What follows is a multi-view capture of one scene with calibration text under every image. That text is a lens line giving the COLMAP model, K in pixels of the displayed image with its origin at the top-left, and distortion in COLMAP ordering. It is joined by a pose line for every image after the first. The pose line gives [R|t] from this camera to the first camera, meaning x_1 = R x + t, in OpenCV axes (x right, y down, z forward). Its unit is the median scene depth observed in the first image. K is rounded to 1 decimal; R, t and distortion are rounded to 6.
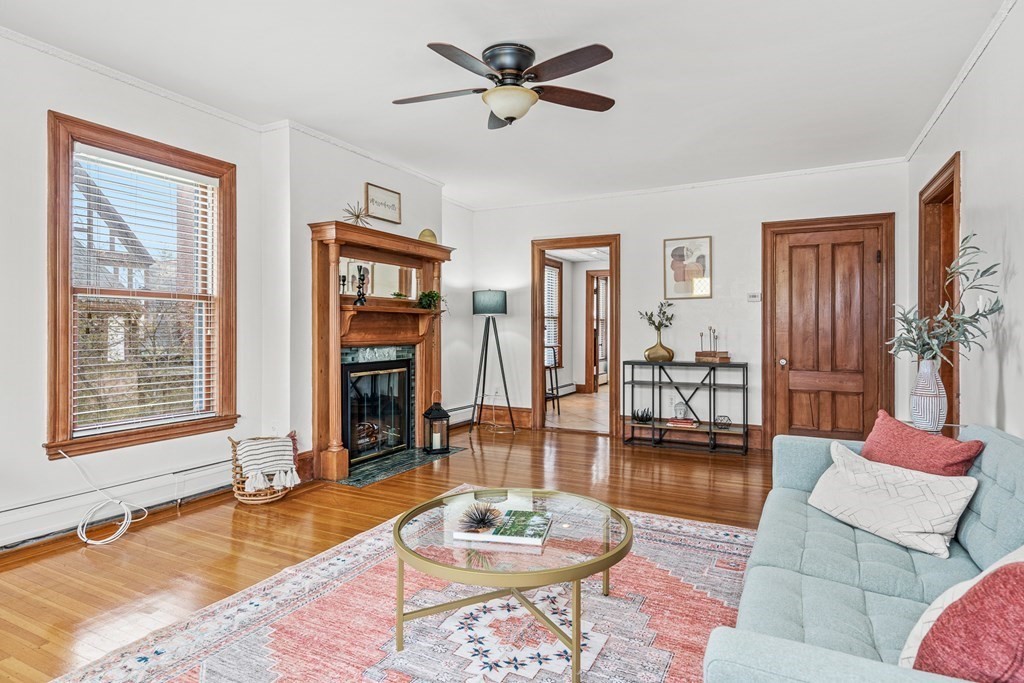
lens RADIAL K [[561.0, 0, 520.3], [0, 561.0, 326.5], [0, 0, 1]] dist [0.003046, -0.004248]
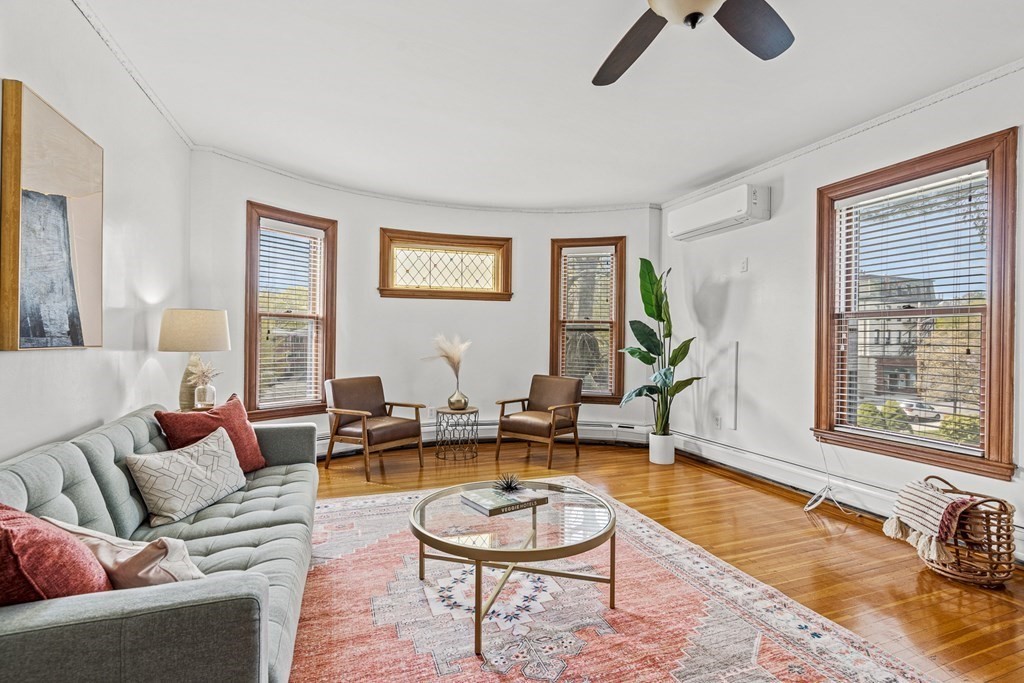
lens RADIAL K [[469.2, 0, 510.7], [0, 469.2, 348.4], [0, 0, 1]] dist [-0.008685, 0.003285]
pose [[-0.687696, 0.002807, -0.725993, 0.290349], [-0.008604, 0.999891, 0.012017, 0.001501], [0.725947, 0.014511, -0.687597, 0.695047]]
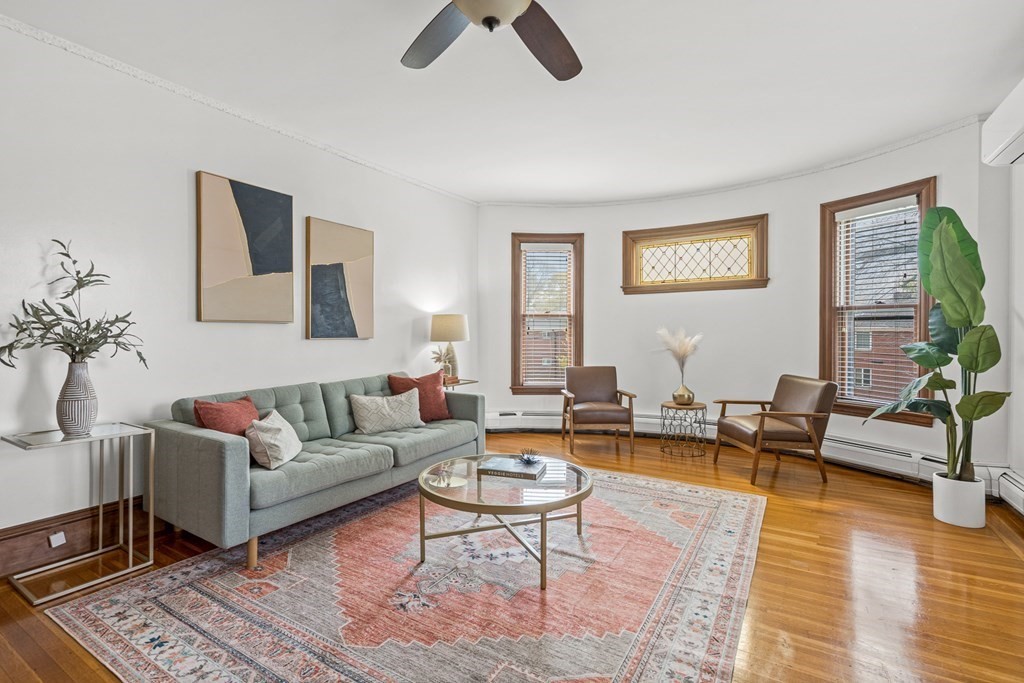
lens RADIAL K [[469.2, 0, 514.9], [0, 469.2, 334.5], [0, 0, 1]] dist [-0.008685, 0.003285]
pose [[-0.995903, -0.005882, 0.090241, -0.055946], [-0.006183, 0.999976, -0.003057, 0.003843], [-0.090221, -0.003603, -0.995915, 0.893498]]
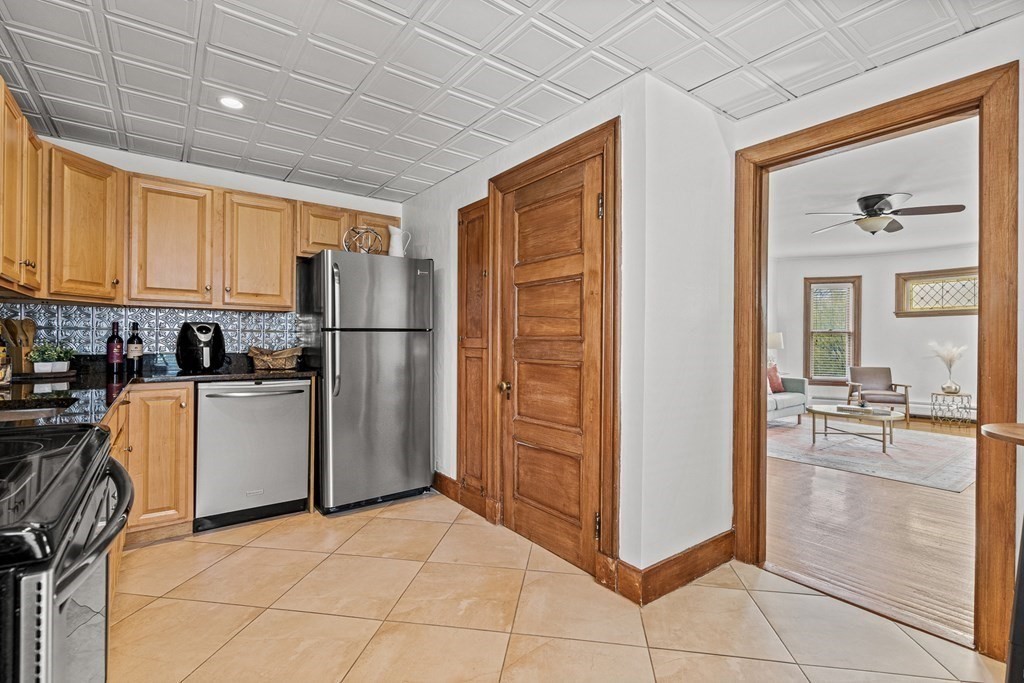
lens RADIAL K [[469.2, 0, 510.1], [0, 469.2, 340.5], [0, 0, 1]] dist [-0.008685, 0.003285]
pose [[-0.889336, -0.010975, 0.457123, 0.196004], [-0.014585, 0.999884, -0.004370, 0.007661], [-0.457022, -0.010553, -0.889393, 1.673215]]
